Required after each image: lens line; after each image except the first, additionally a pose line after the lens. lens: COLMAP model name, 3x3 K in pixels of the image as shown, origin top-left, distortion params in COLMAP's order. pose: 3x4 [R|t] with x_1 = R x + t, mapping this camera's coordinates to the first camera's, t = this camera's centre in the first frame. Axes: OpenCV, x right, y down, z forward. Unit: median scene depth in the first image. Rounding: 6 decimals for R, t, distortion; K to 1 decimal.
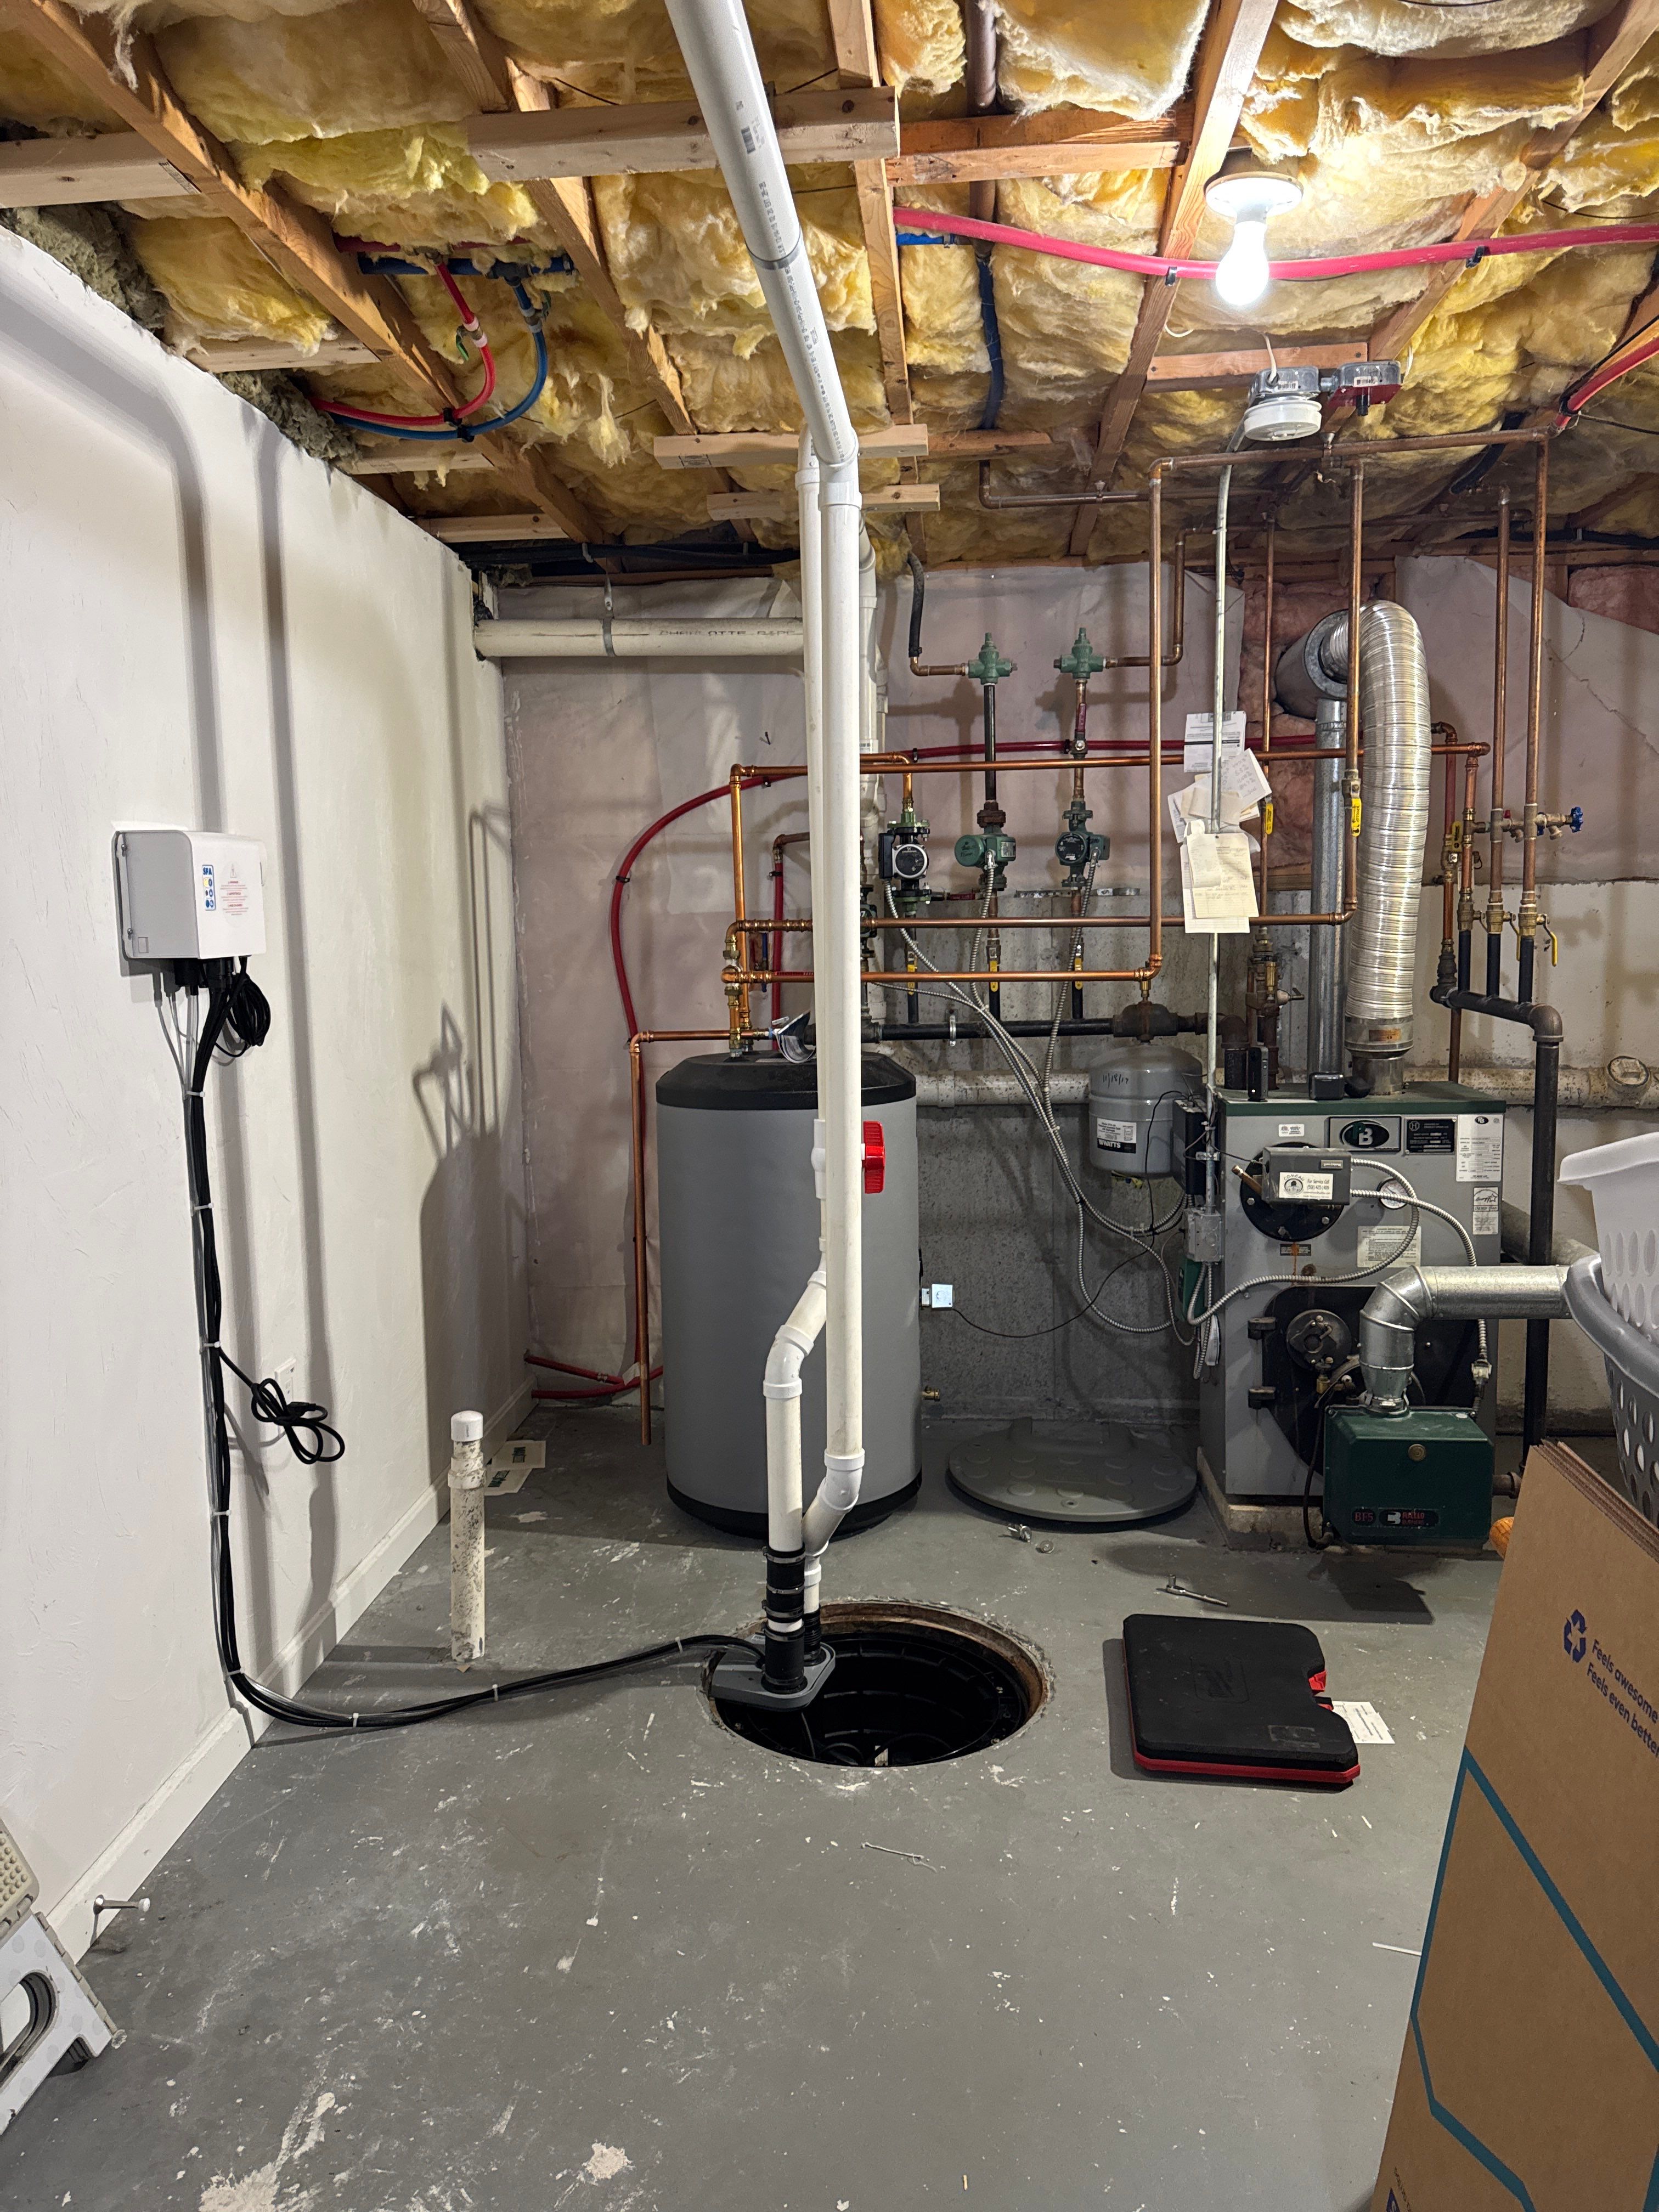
lens RADIAL K [[1558.4, 0, 829.5], [0, 1558.4, 1106.0], [0, 0, 1]] dist [0.082343, -0.165903]
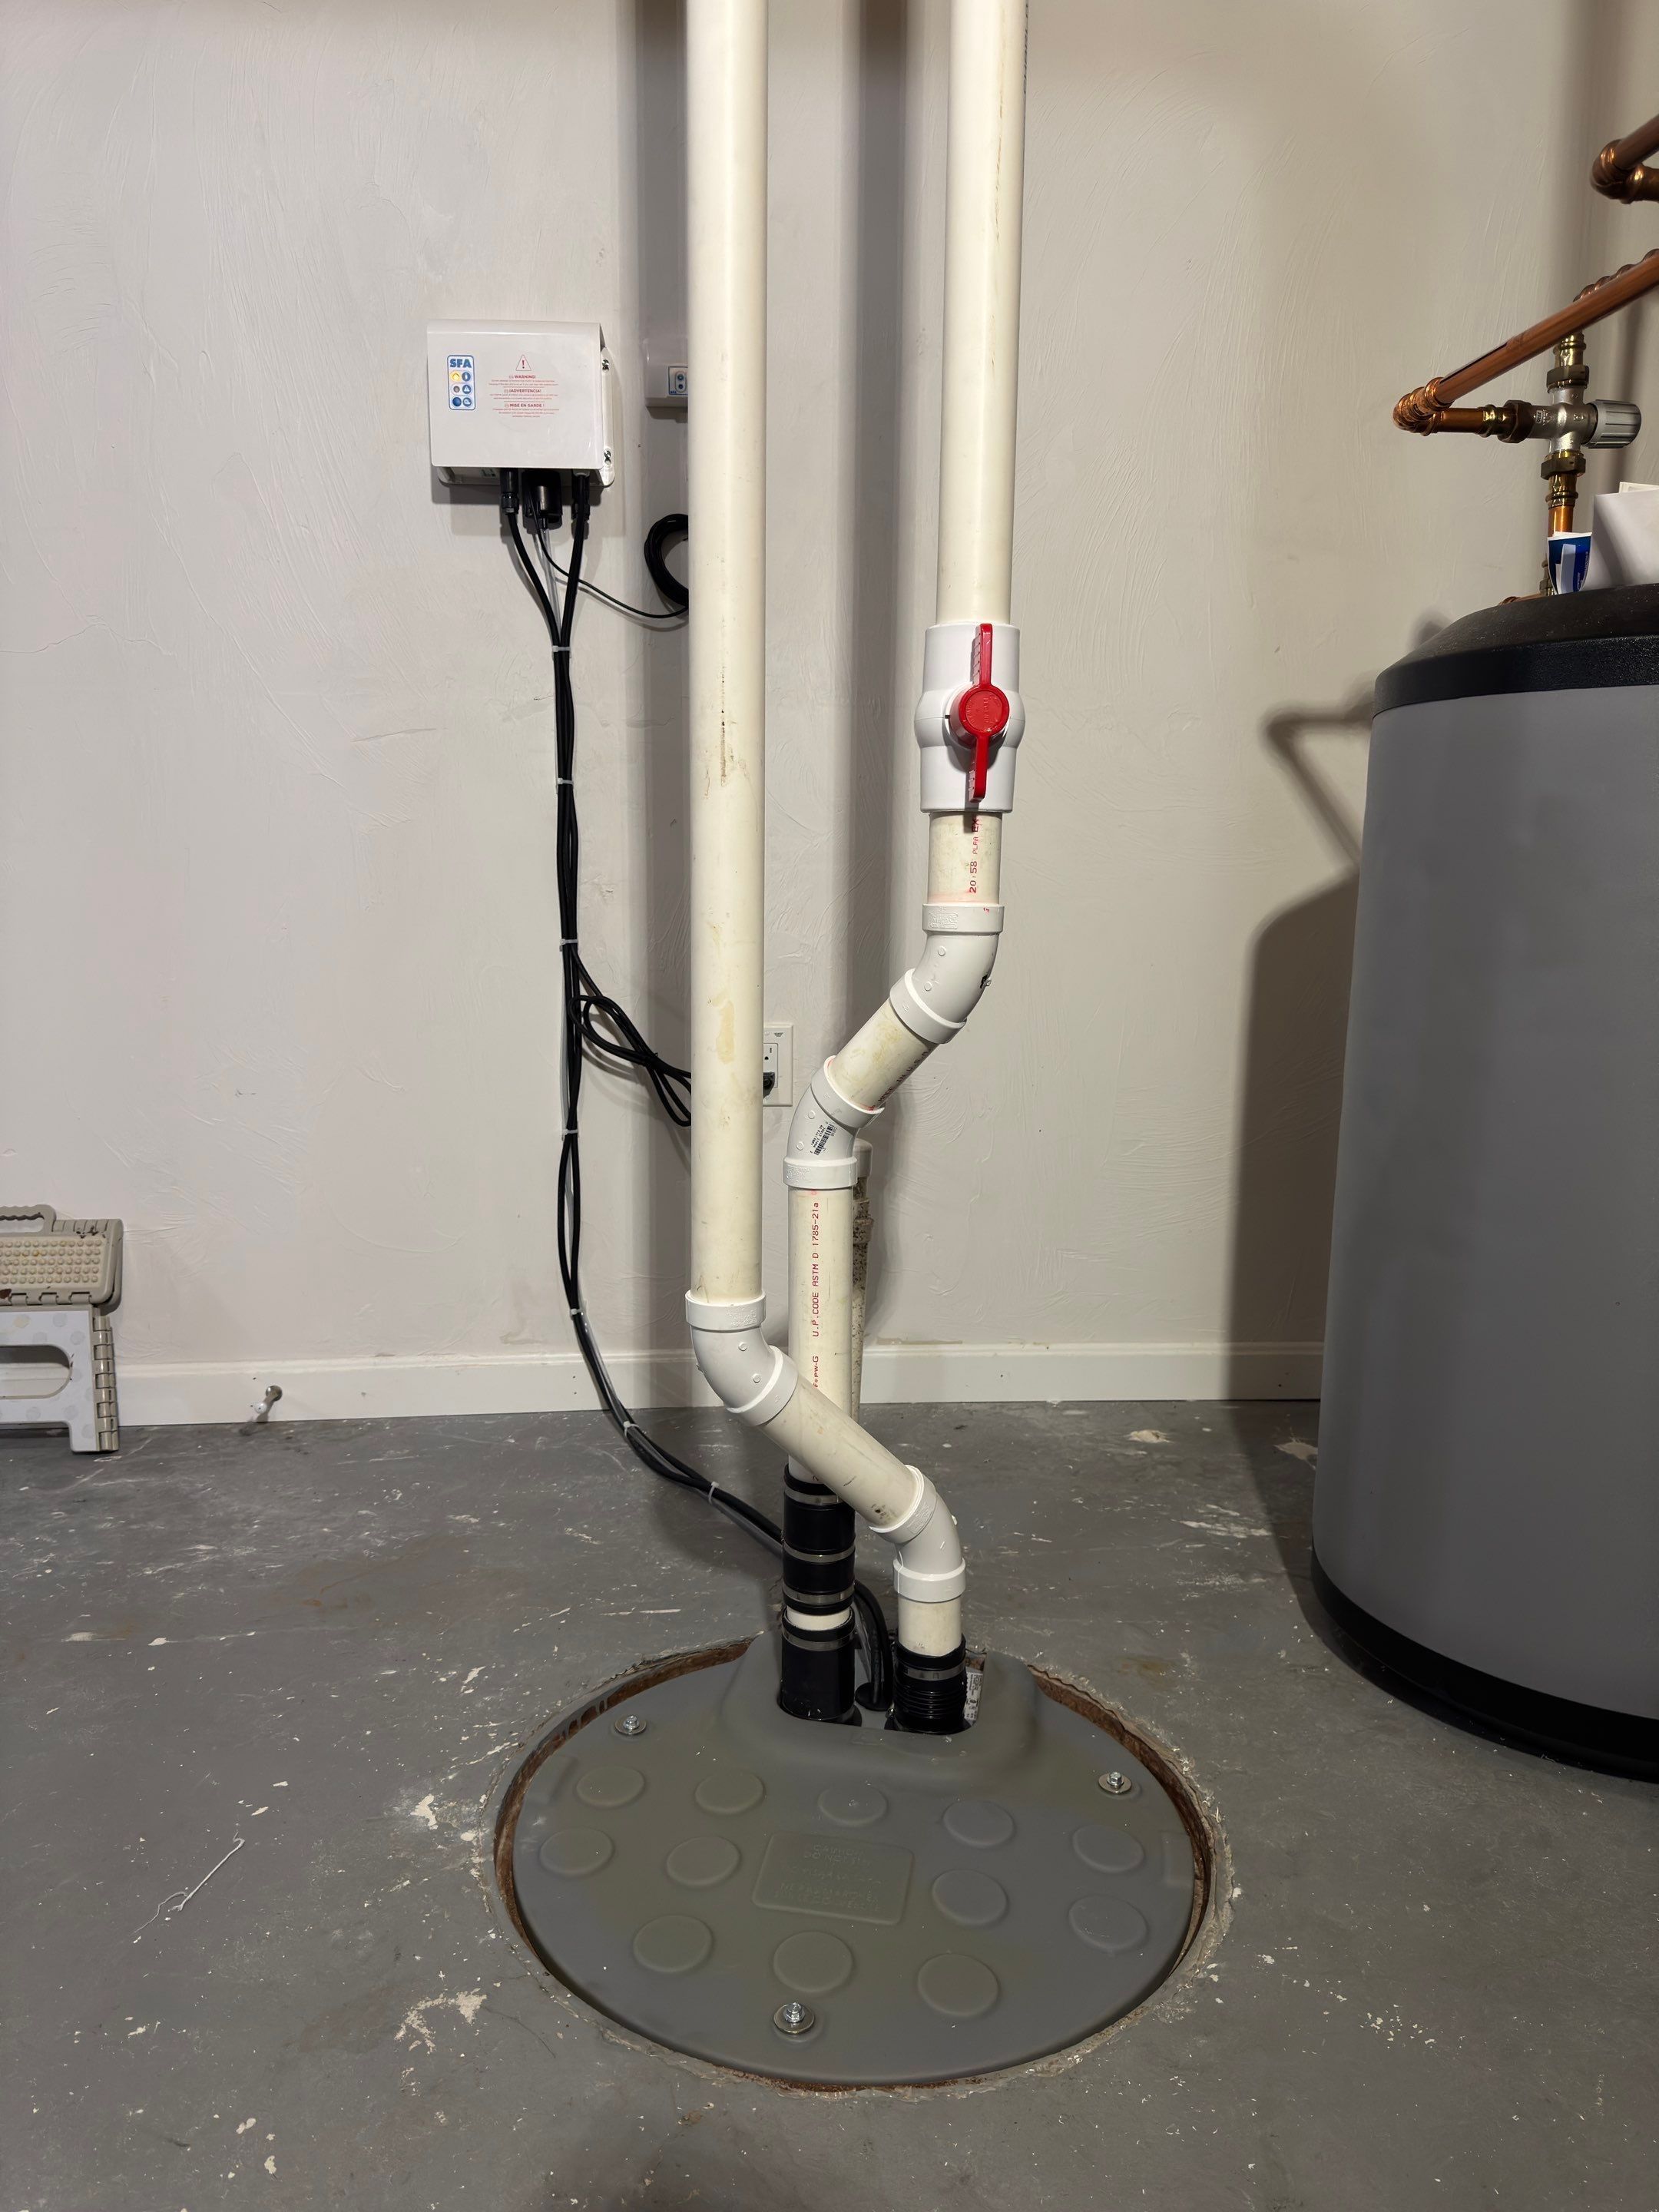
lens RADIAL K [[1558.4, 0, 829.5], [0, 1558.4, 1106.0], [0, 0, 1]] dist [0.082343, -0.165903]
pose [[0.153118, 0.172009, -0.973123, 0.526954], [-0.137027, 0.978918, 0.151473, 0.090096], [0.978662, 0.110151, 0.173459, 1.017595]]
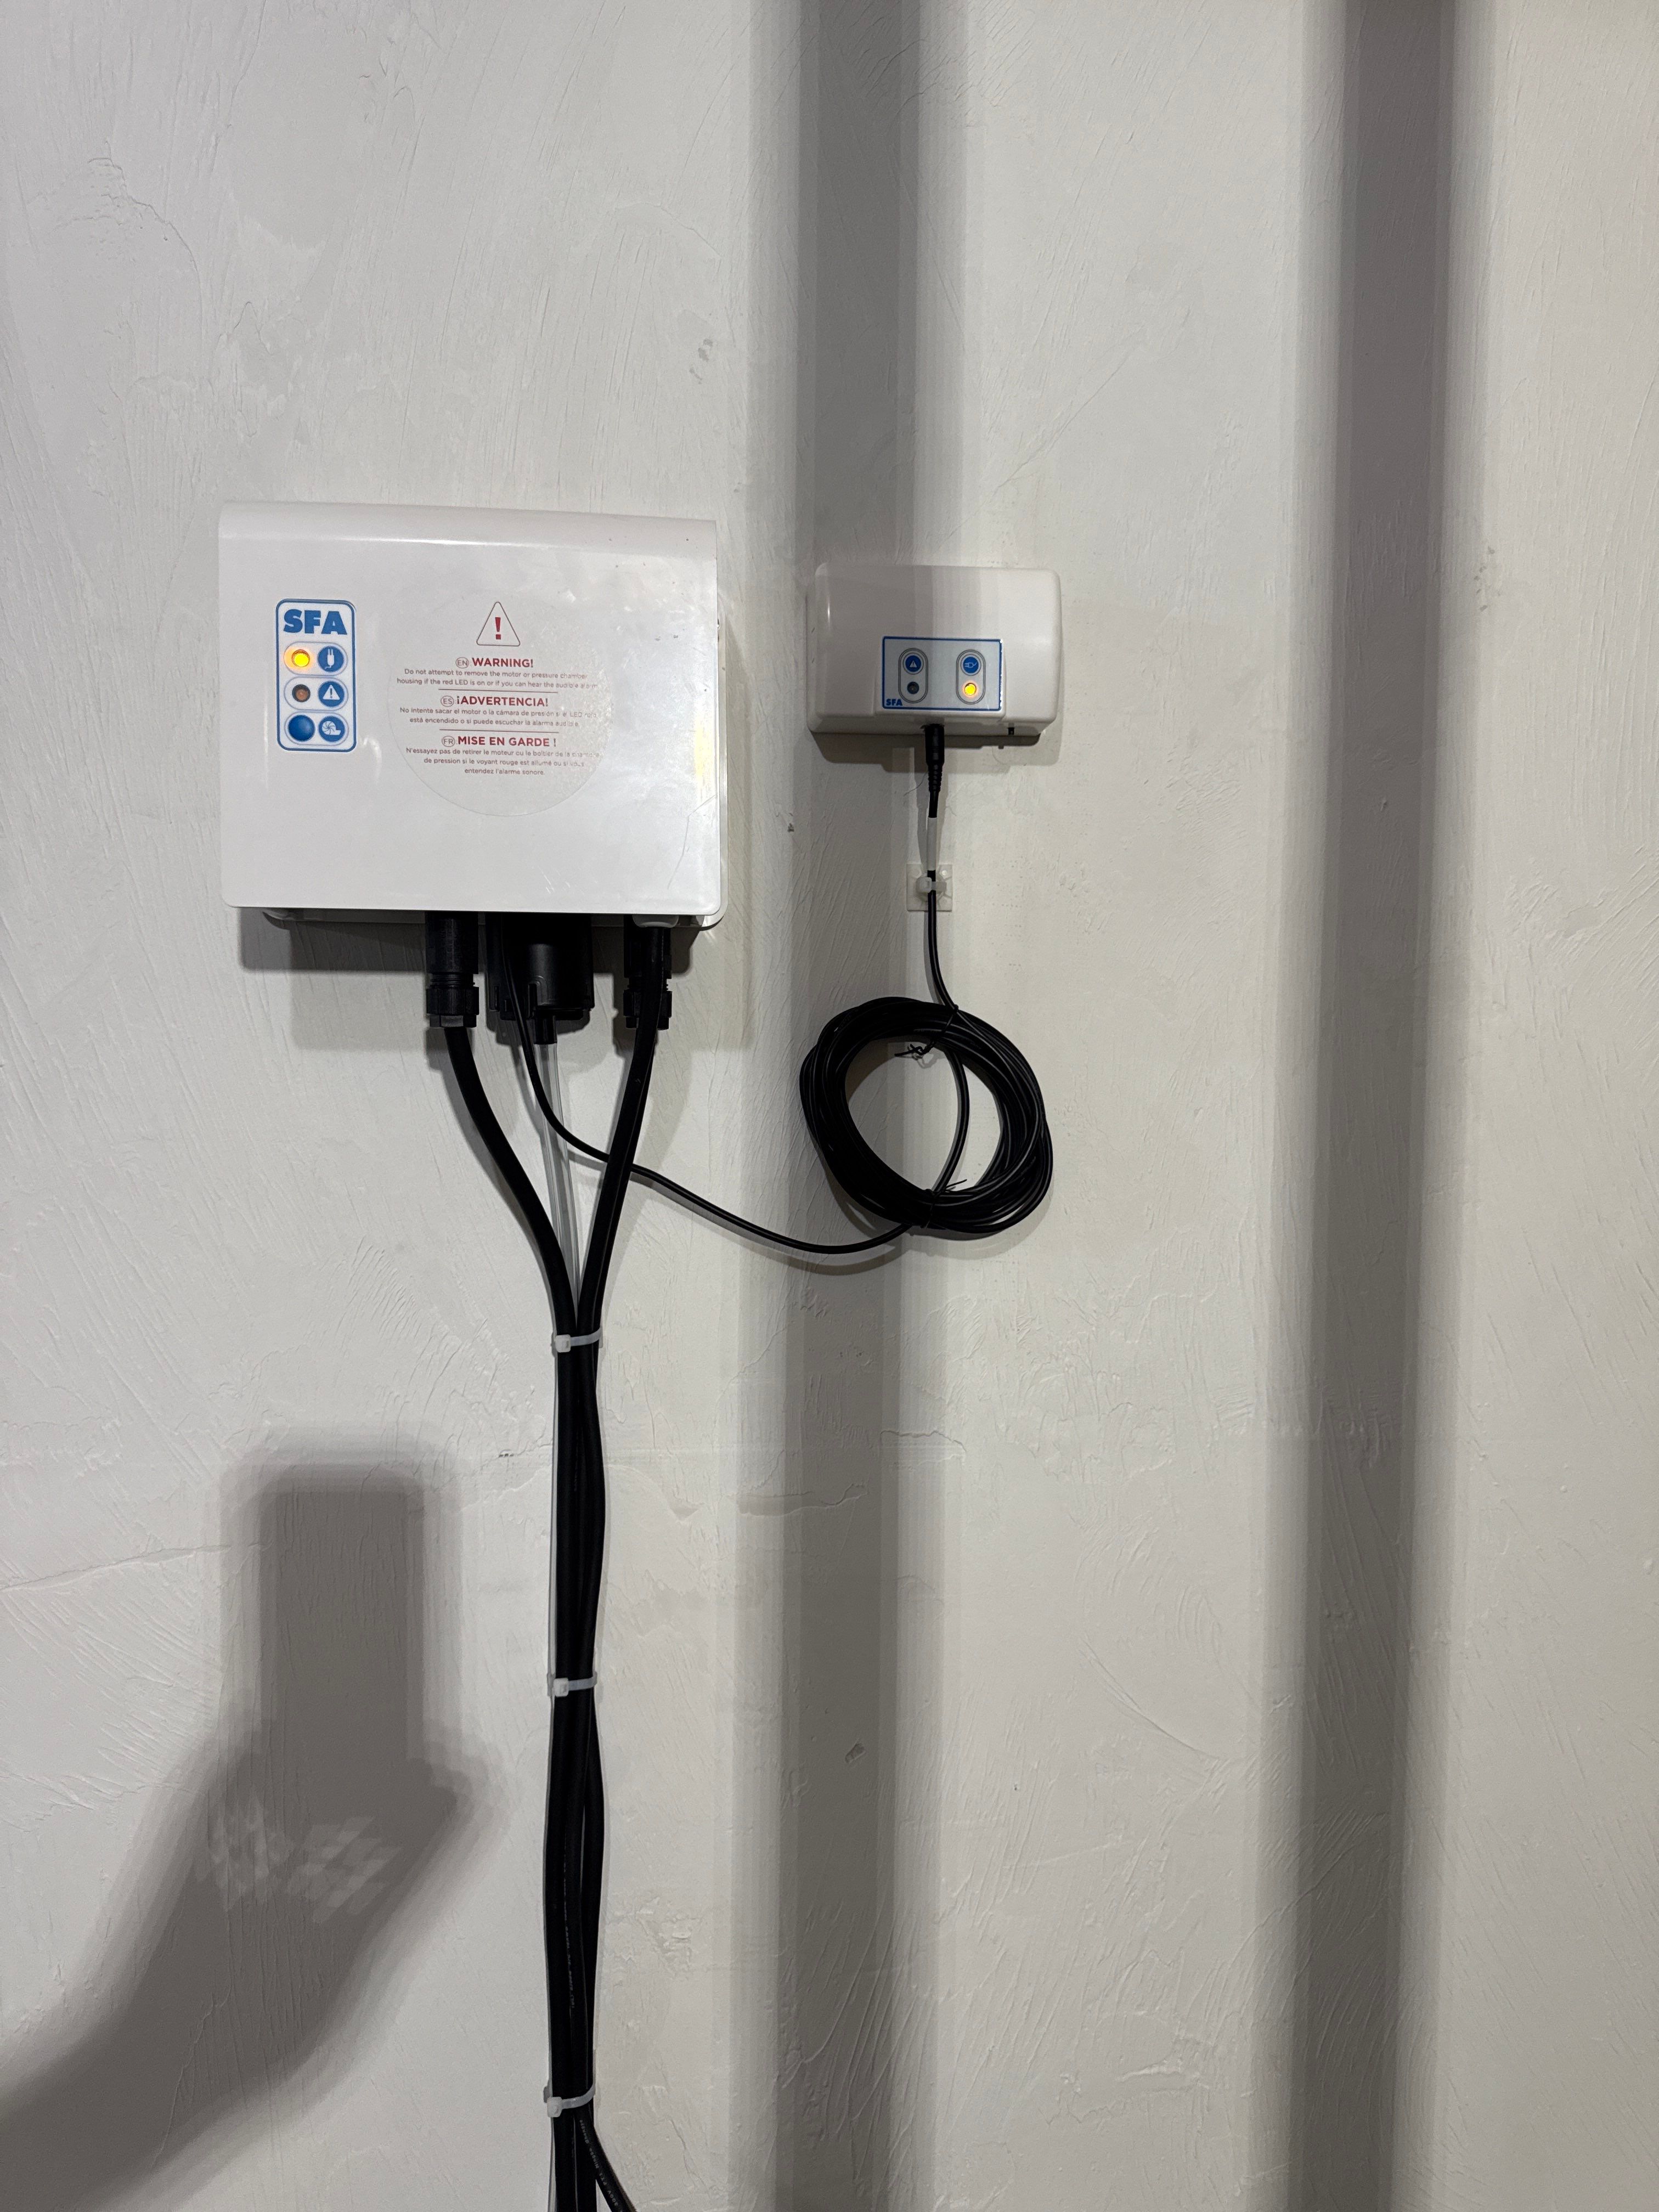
lens RADIAL K [[1558.4, 0, 829.5], [0, 1558.4, 1106.0], [0, 0, 1]] dist [0.082343, -0.165903]
pose [[0.169525, 0.033797, -0.984946, -0.065063], [-0.144228, 0.989502, 0.009129, -0.066598], [0.974915, 0.140509, 0.172620, 0.982732]]
